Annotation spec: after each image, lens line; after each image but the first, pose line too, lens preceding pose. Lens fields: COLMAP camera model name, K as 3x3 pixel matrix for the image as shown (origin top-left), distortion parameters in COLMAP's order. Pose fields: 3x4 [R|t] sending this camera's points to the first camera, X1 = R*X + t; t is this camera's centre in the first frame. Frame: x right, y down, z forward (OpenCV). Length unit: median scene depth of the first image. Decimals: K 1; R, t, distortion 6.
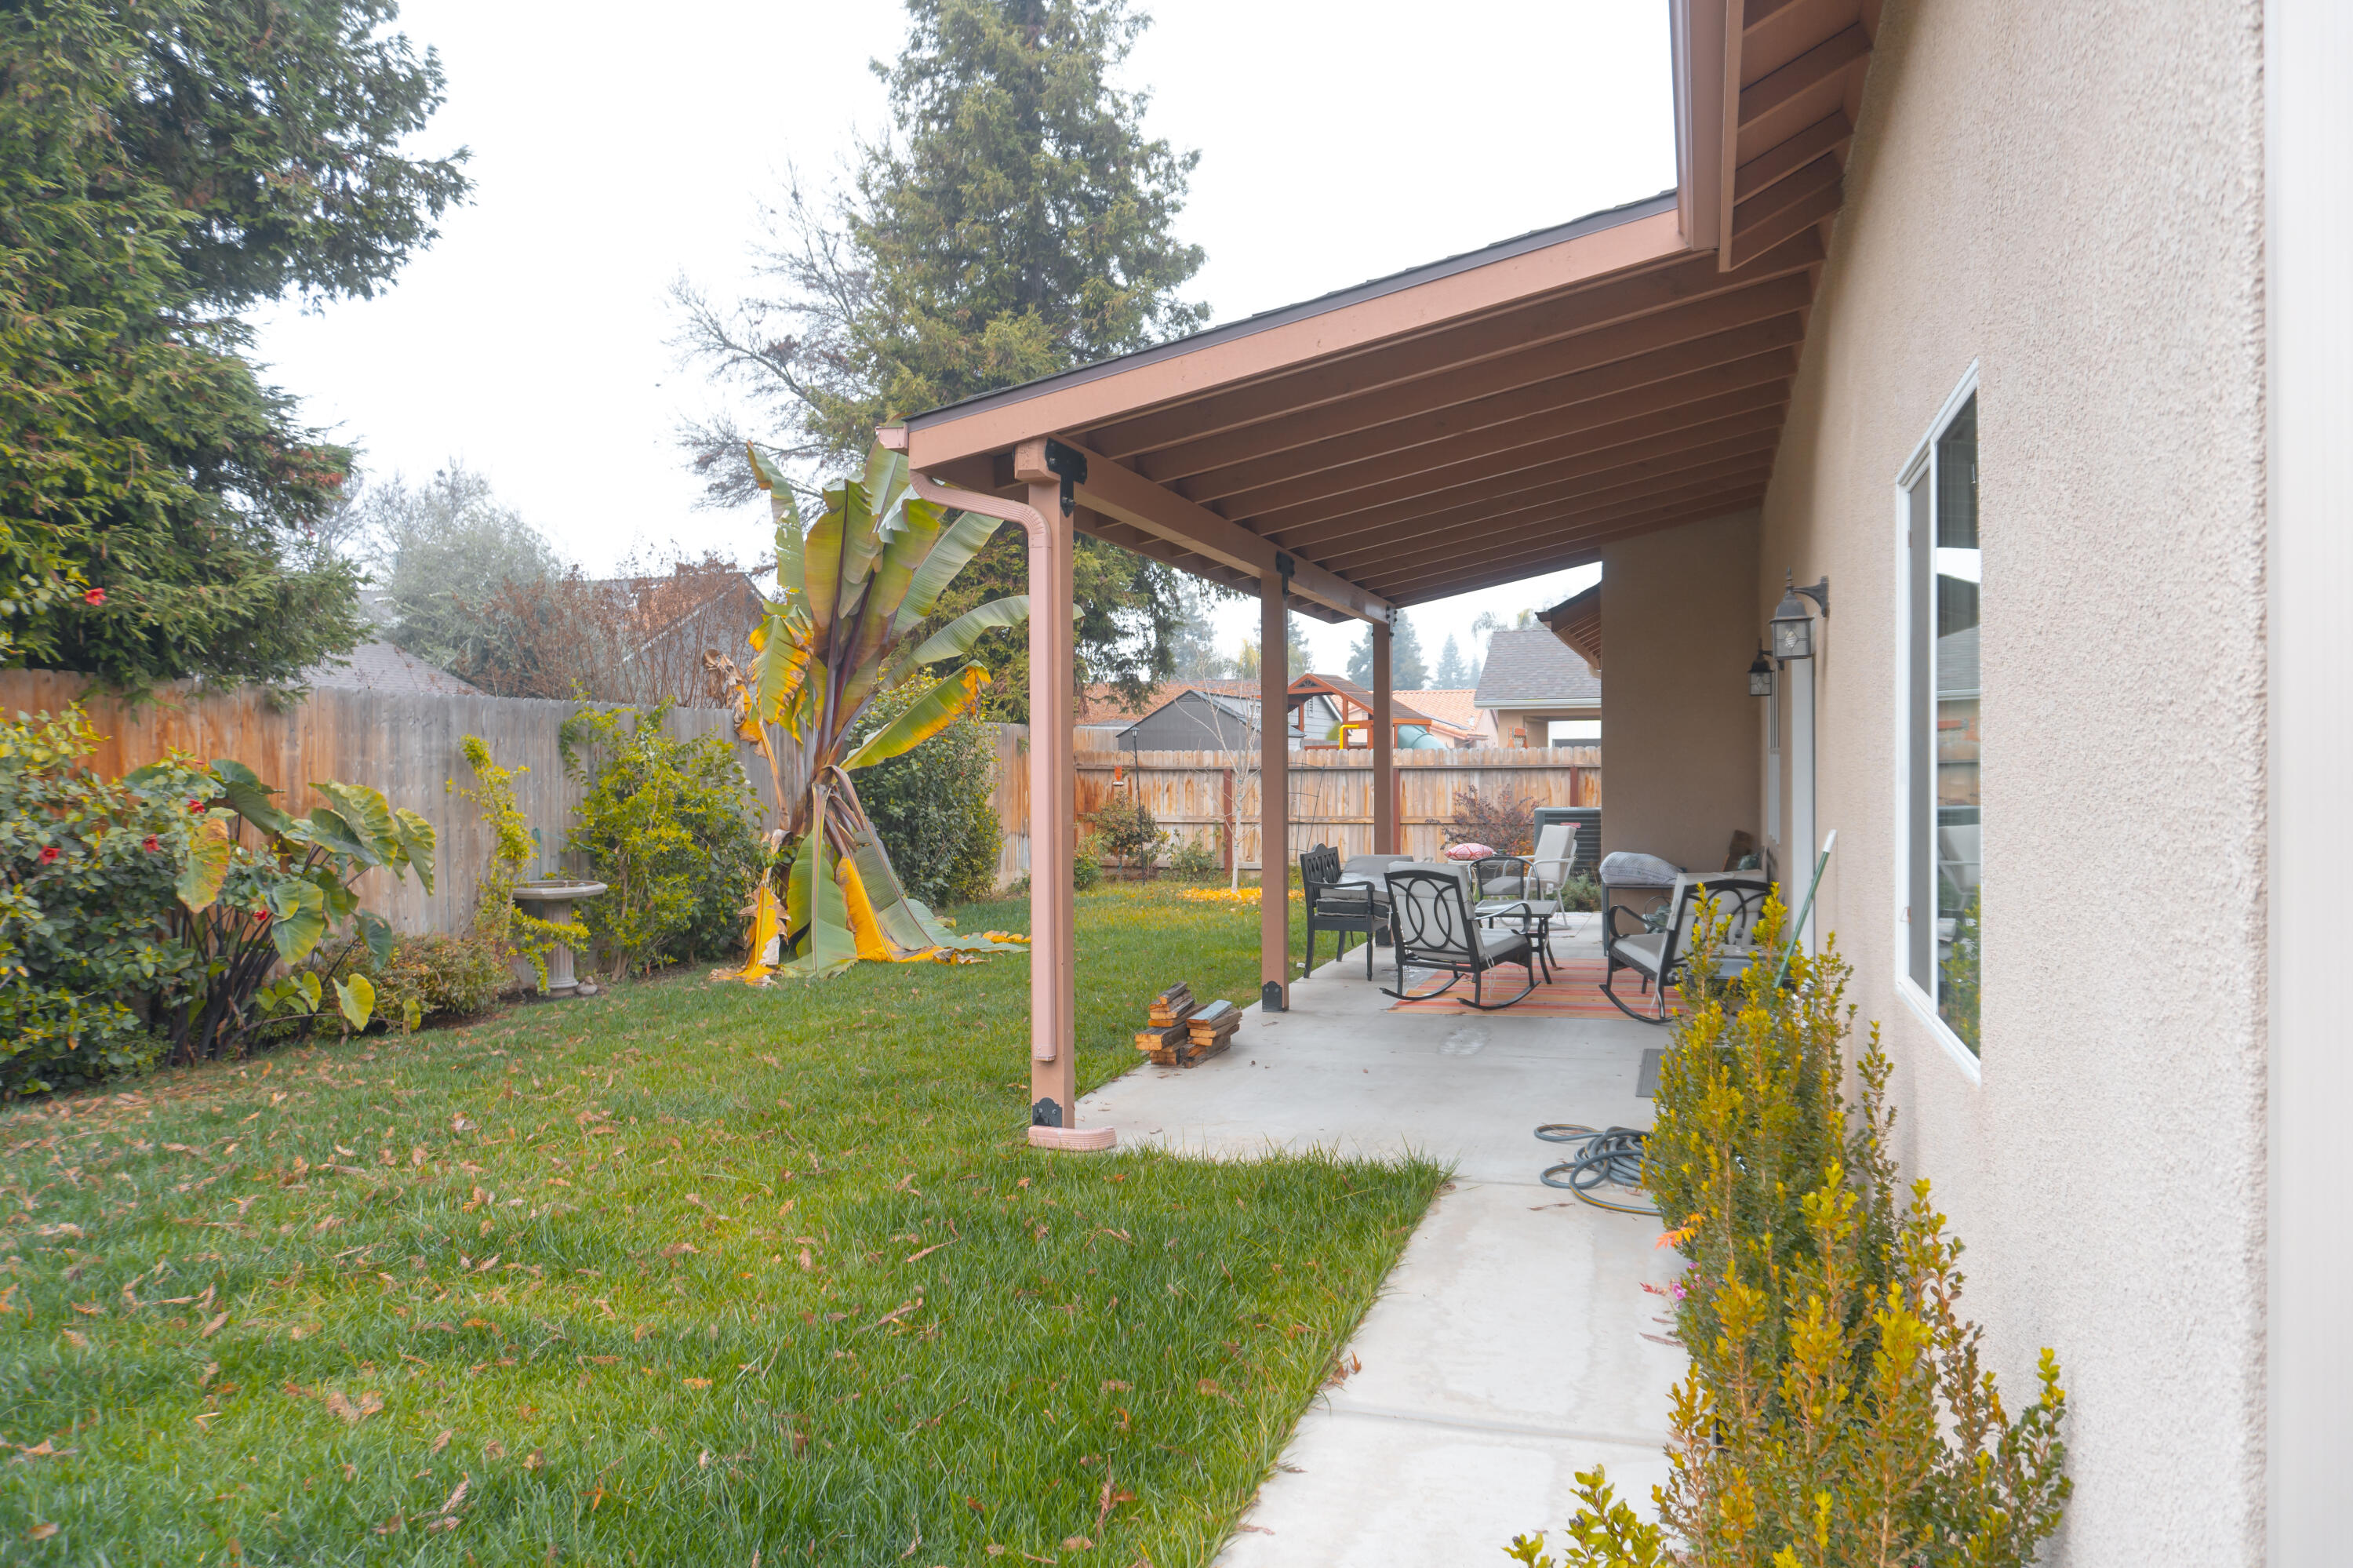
lens RADIAL K [[1589.4, 0, 1169.8], [0, 1589.4, 792.5], [0, 0, 1]] dist [-0.024253, -0.000238]
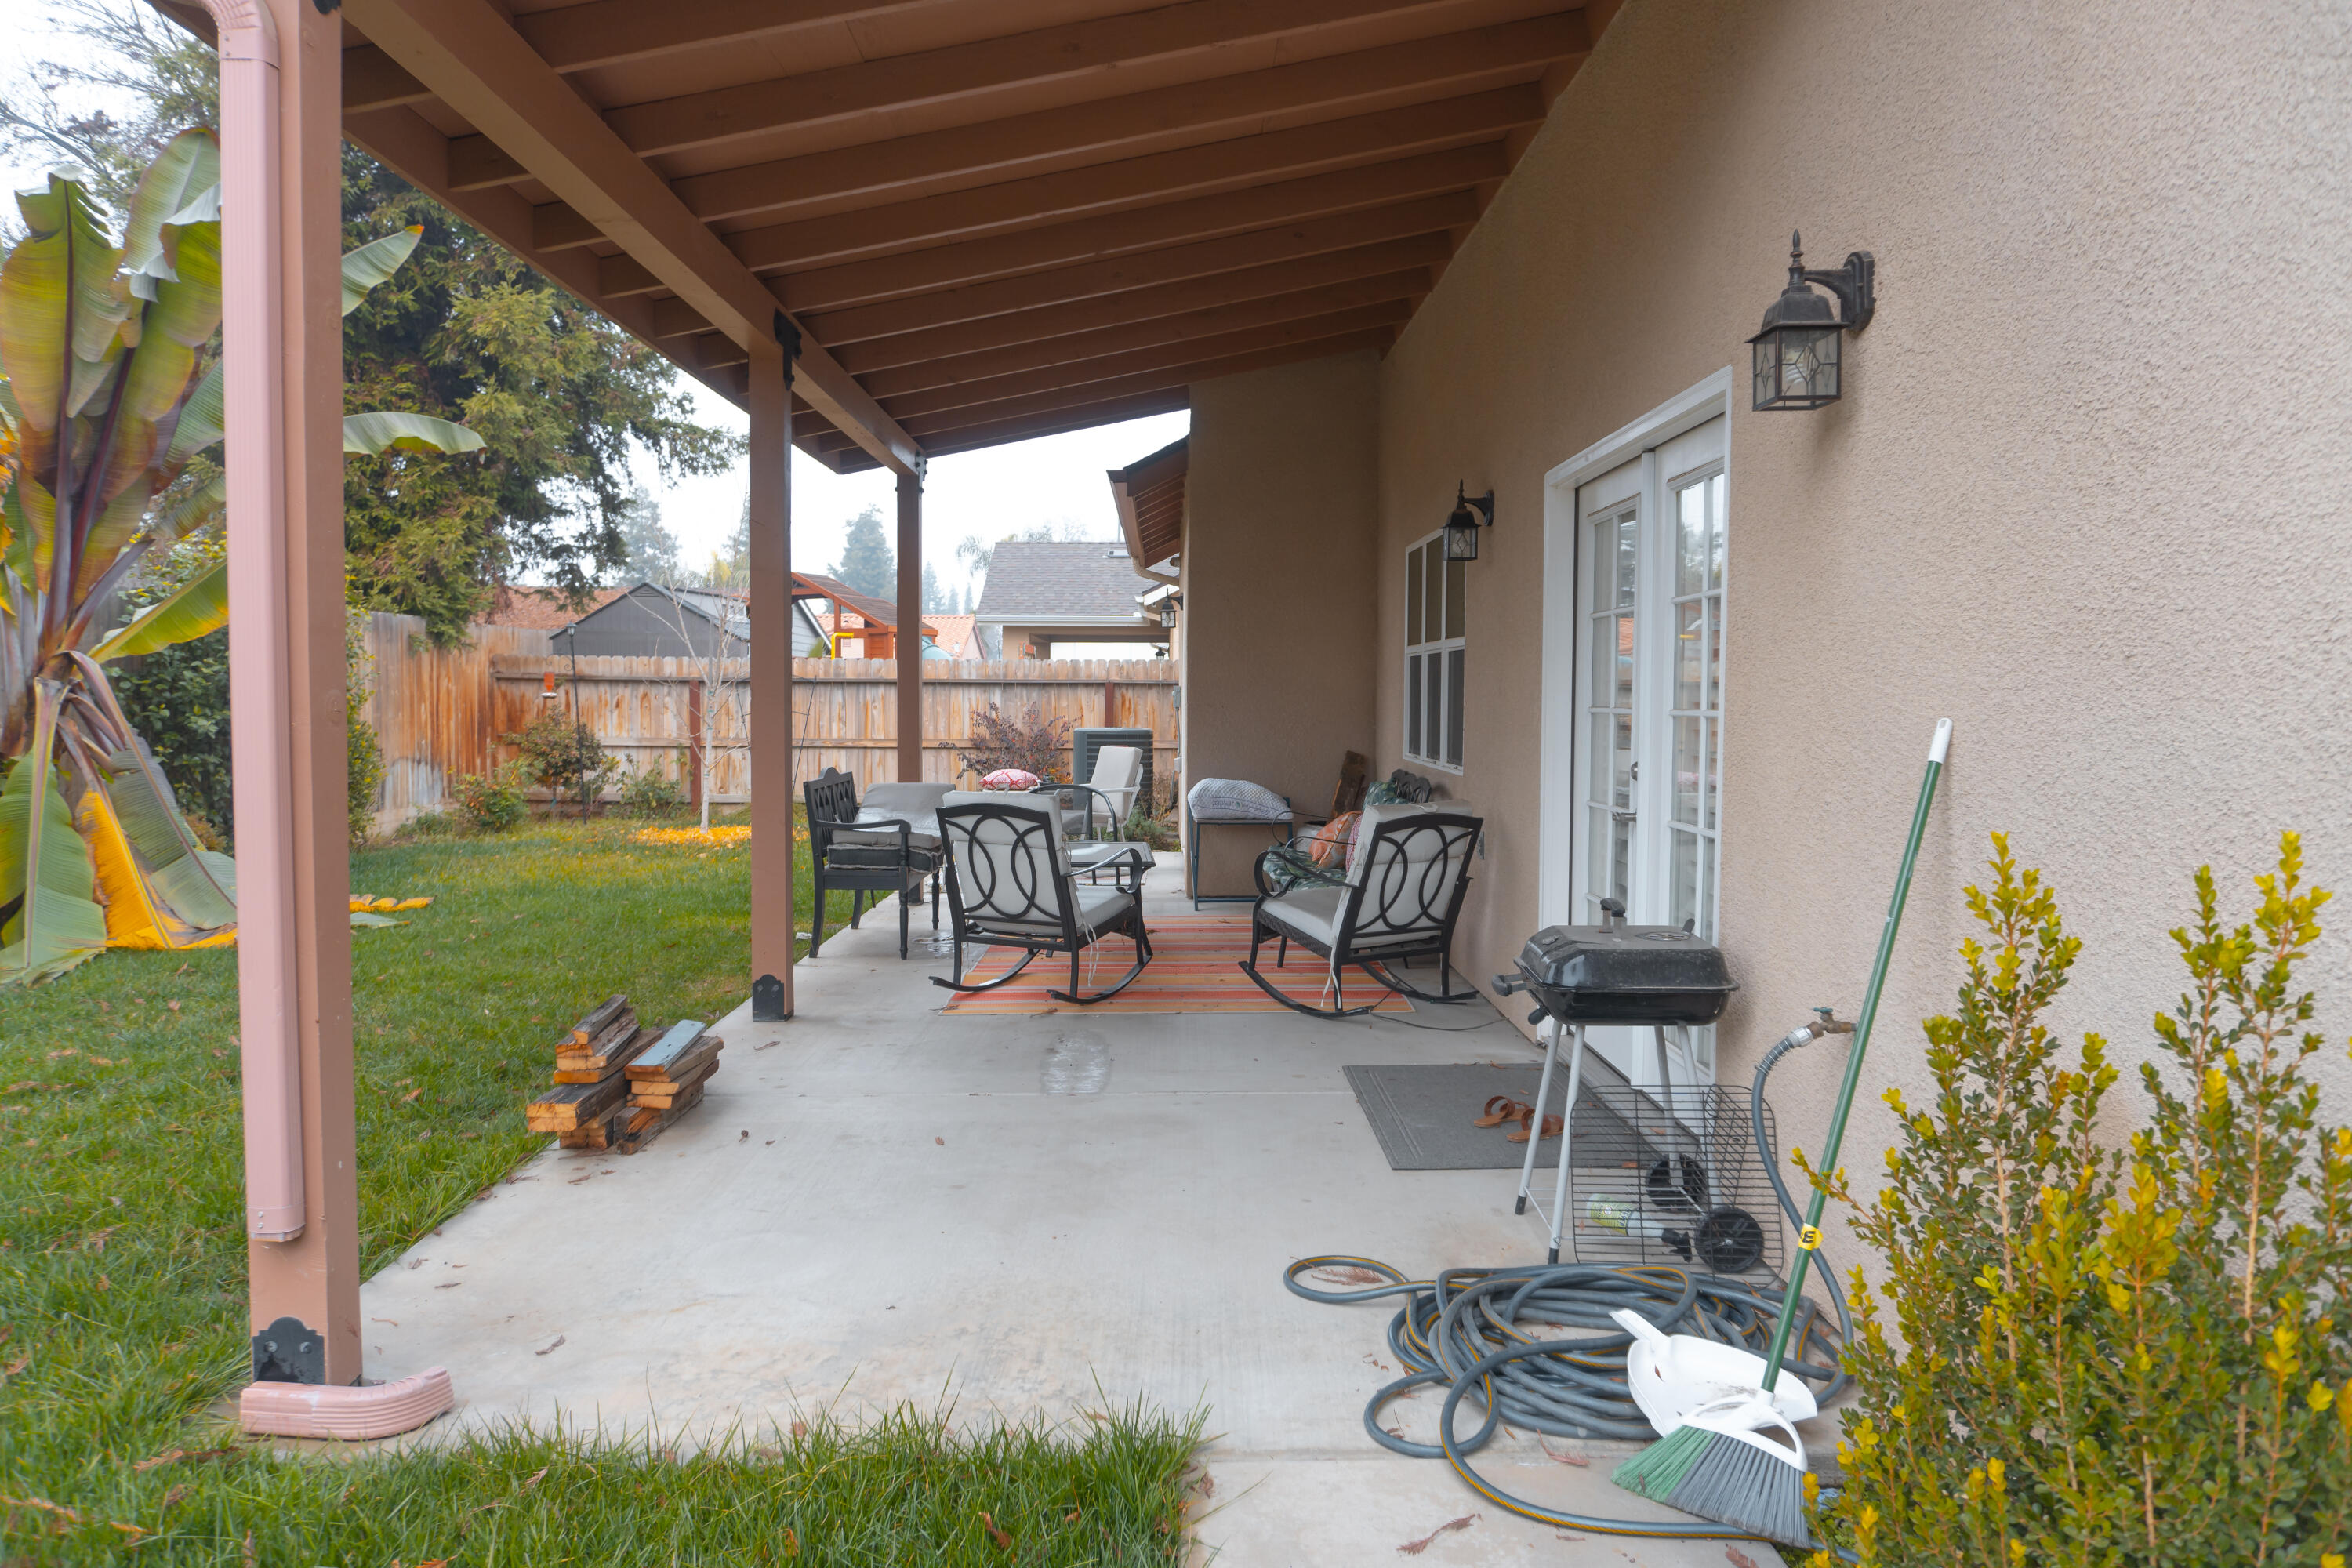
lens RADIAL K [[1588.7, 0, 1169.3], [0, 1588.7, 792.5], [0, 0, 1]] dist [-0.024253, -0.000238]
pose [[0.946852, -0.006062, 0.321612, 0.008217], [-0.007732, 0.999105, 0.041594, 0.011167], [-0.321576, -0.041870, 0.945958, 0.243459]]
